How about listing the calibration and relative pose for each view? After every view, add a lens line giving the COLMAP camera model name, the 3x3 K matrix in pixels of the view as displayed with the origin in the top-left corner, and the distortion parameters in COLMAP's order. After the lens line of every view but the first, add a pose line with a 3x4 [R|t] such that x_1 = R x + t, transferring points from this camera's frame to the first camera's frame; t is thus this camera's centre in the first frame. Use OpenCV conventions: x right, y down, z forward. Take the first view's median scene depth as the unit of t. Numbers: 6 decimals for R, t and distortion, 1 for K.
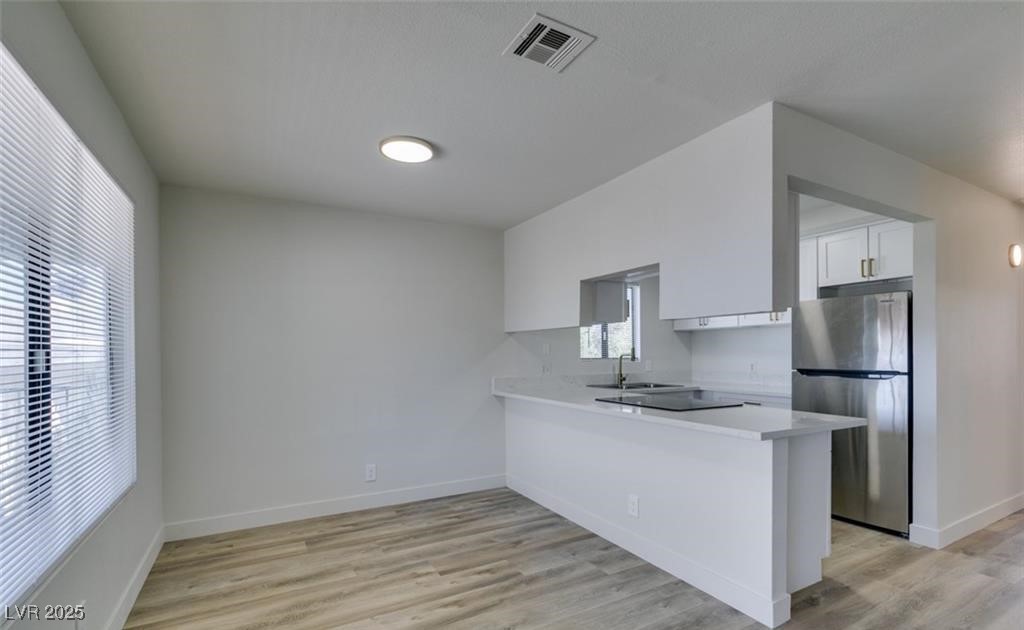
lens RADIAL K [[462.9, 0, 513.9], [0, 462.9, 357.2], [0, 0, 1]] dist [0.008871, -0.001757]
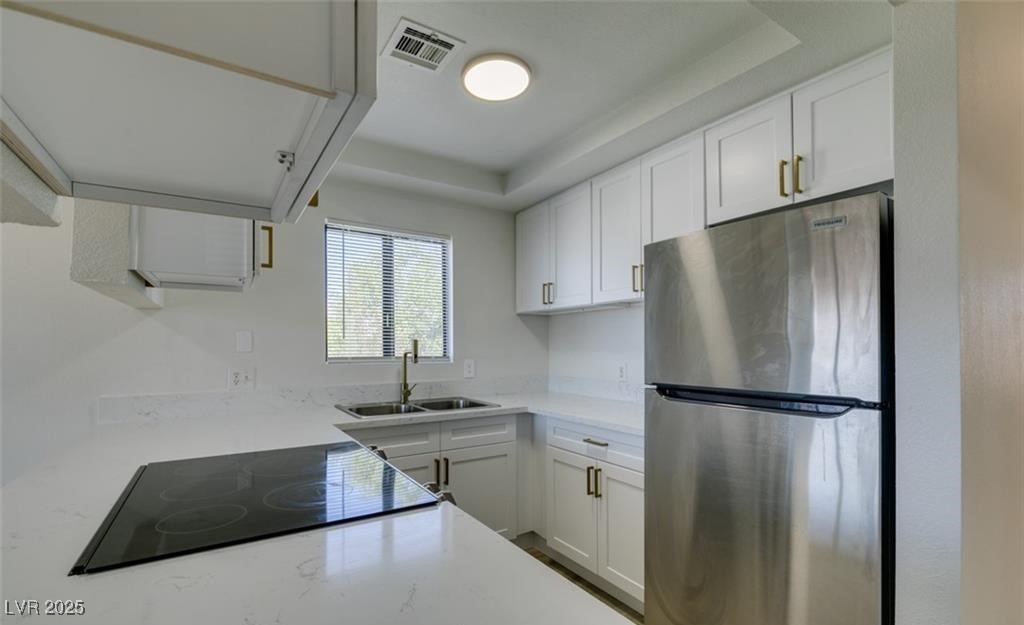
lens RADIAL K [[461.7, 0, 508.2], [0, 461.7, 345.5], [0, 0, 1]] dist [0.006882, -0.002124]
pose [[0.997924, 0.002730, 0.064346, 0.457789], [-0.001964, 0.999927, -0.011959, -0.008694], [-0.064374, 0.011808, 0.997856, 0.566914]]
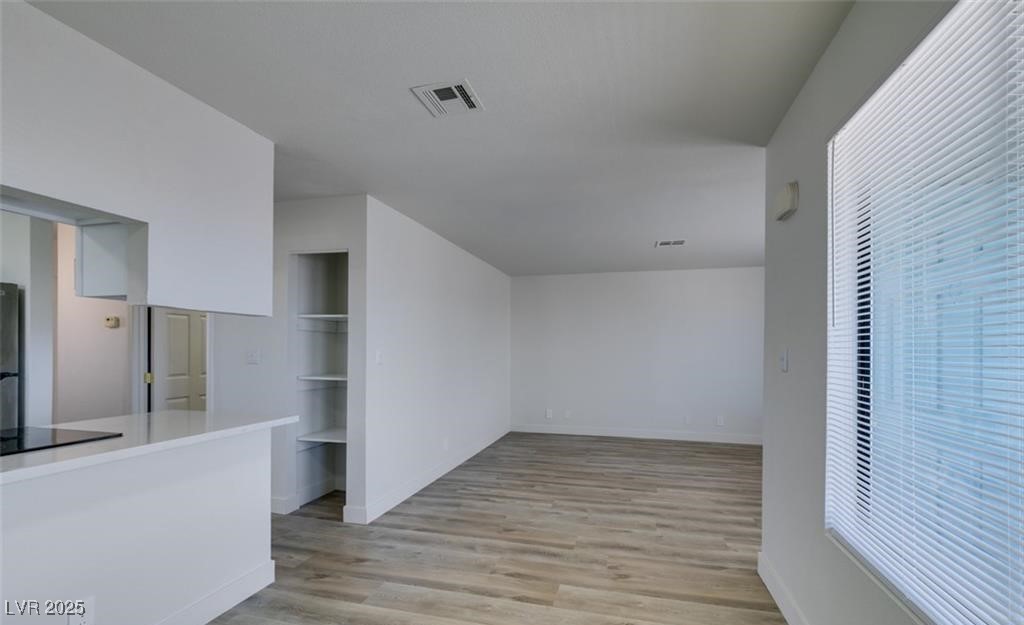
lens RADIAL K [[461.7, 0, 505.7], [0, 461.7, 350.4], [0, 0, 1]] dist [0.006882, -0.002124]
pose [[-0.706639, 0.002031, 0.707571, -0.434947], [0.007607, 0.999960, 0.004727, -0.008238], [-0.707533, 0.008723, -0.706626, 0.863376]]
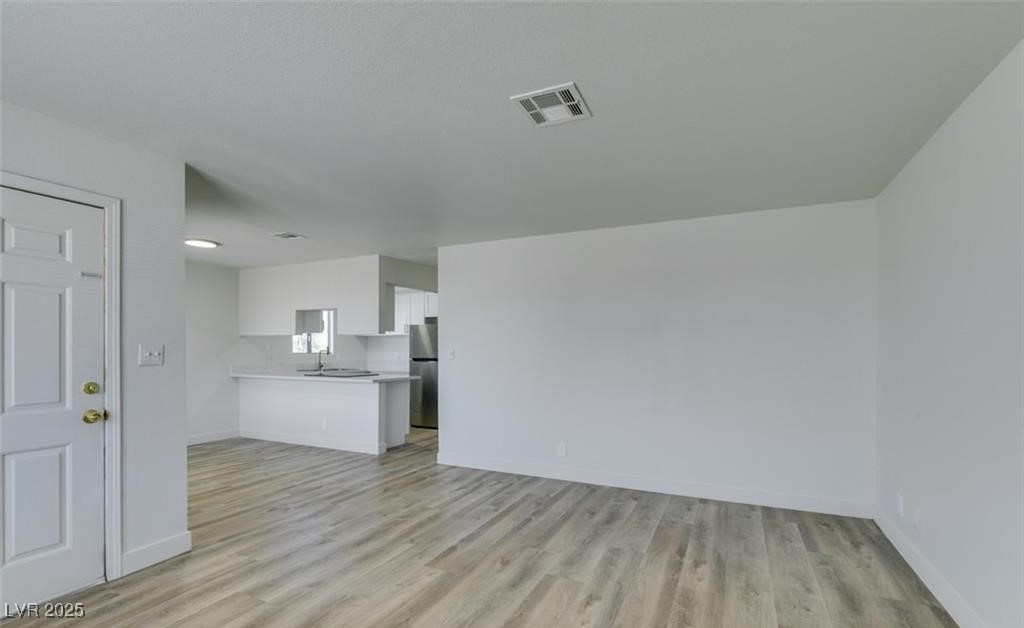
lens RADIAL K [[461.7, 0, 516.2], [0, 461.7, 351.7], [0, 0, 1]] dist [0.006882, -0.002124]
pose [[0.814621, 0.005043, 0.579972, -0.200256], [-0.002351, 0.999983, -0.005393, 0.007135], [-0.579989, 0.003030, 0.814618, -0.966794]]
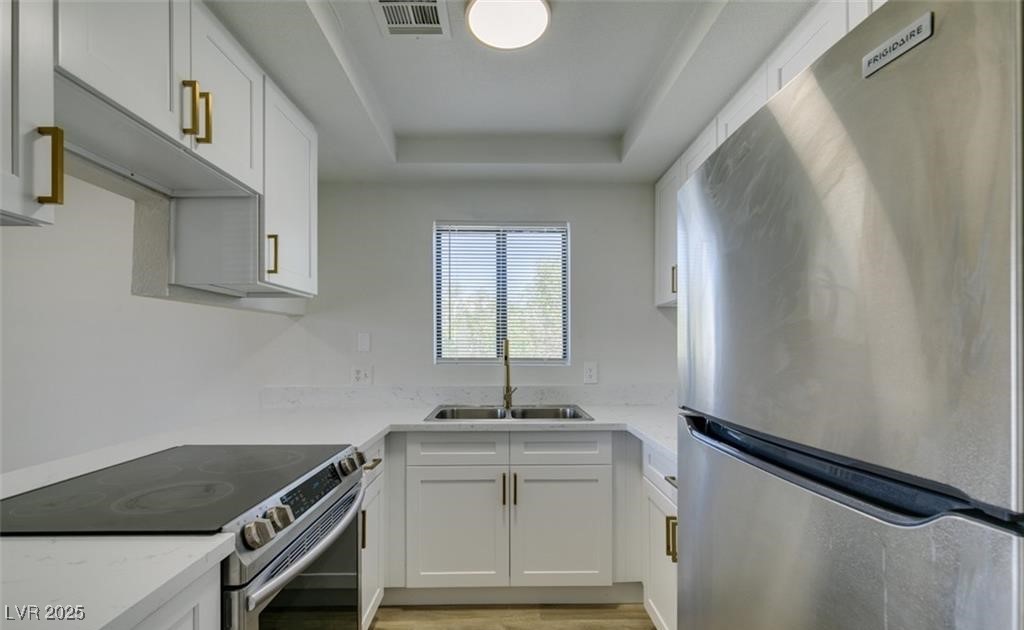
lens RADIAL K [[462.9, 0, 509.9], [0, 462.9, 346.9], [0, 0, 1]] dist [0.008871, -0.001757]
pose [[0.880937, 0.003682, -0.473220, 0.697586], [-0.007439, 0.999954, -0.006067, -0.012208], [0.473176, 0.008865, 0.880923, 0.724777]]
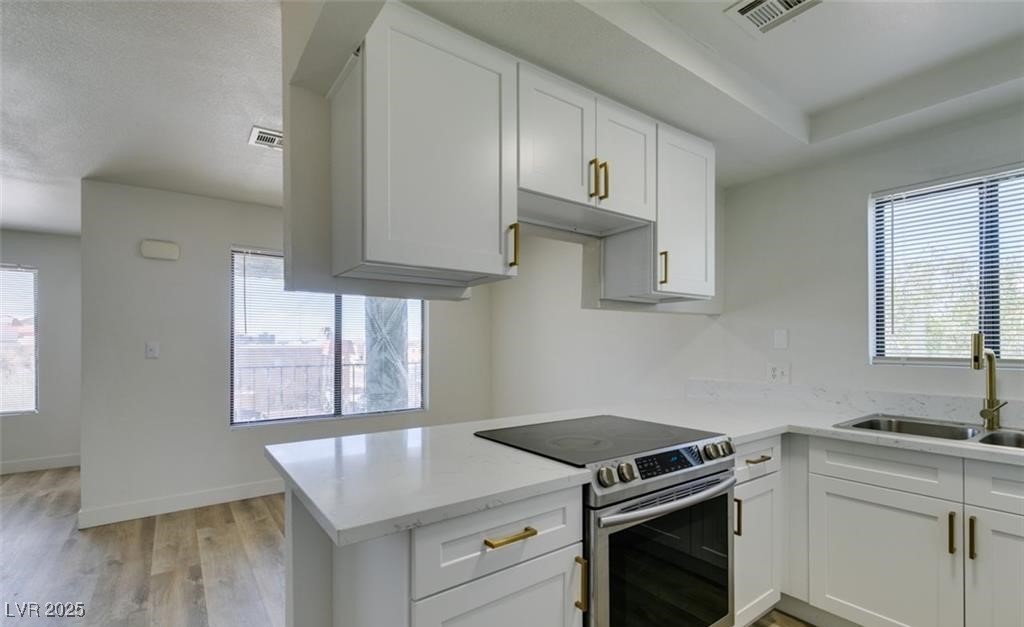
lens RADIAL K [[461.7, 0, 509.6], [0, 461.7, 342.7], [0, 0, 1]] dist [0.006882, -0.002124]
pose [[0.122652, 0.001909, -0.992448, 0.807708], [-0.009087, 0.999958, 0.000801, -0.013370], [0.992408, 0.008920, 0.122664, 0.767588]]
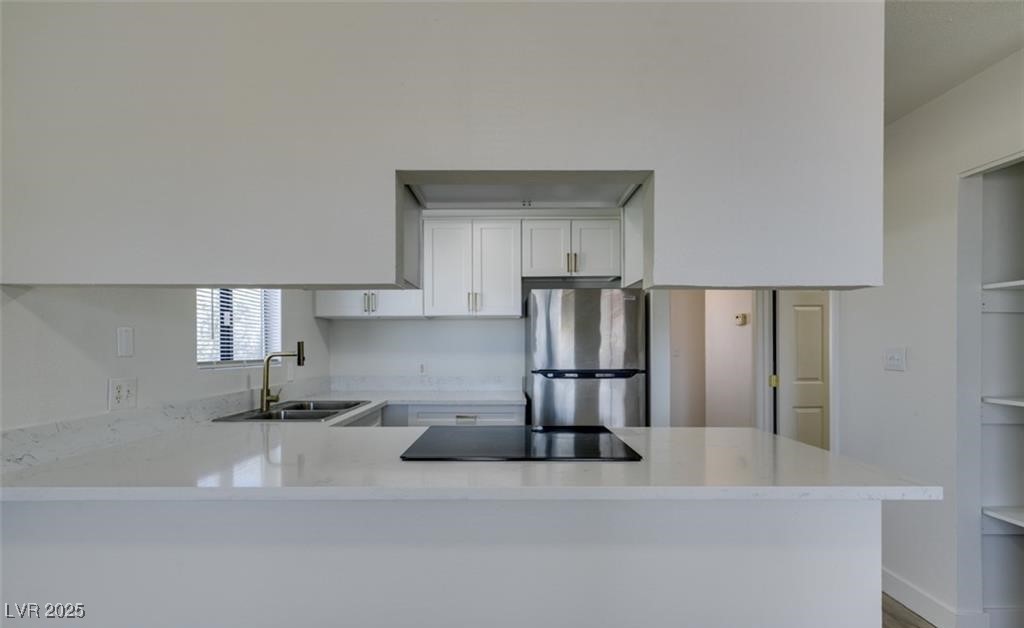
lens RADIAL K [[461.7, 0, 505.0], [0, 461.7, 347.8], [0, 0, 1]] dist [0.006882, -0.002124]
pose [[0.485104, 0.004740, 0.874444, -0.152357], [0.007974, 0.999920, -0.009843, -0.007302], [-0.874420, 0.011748, 0.485027, 0.697089]]
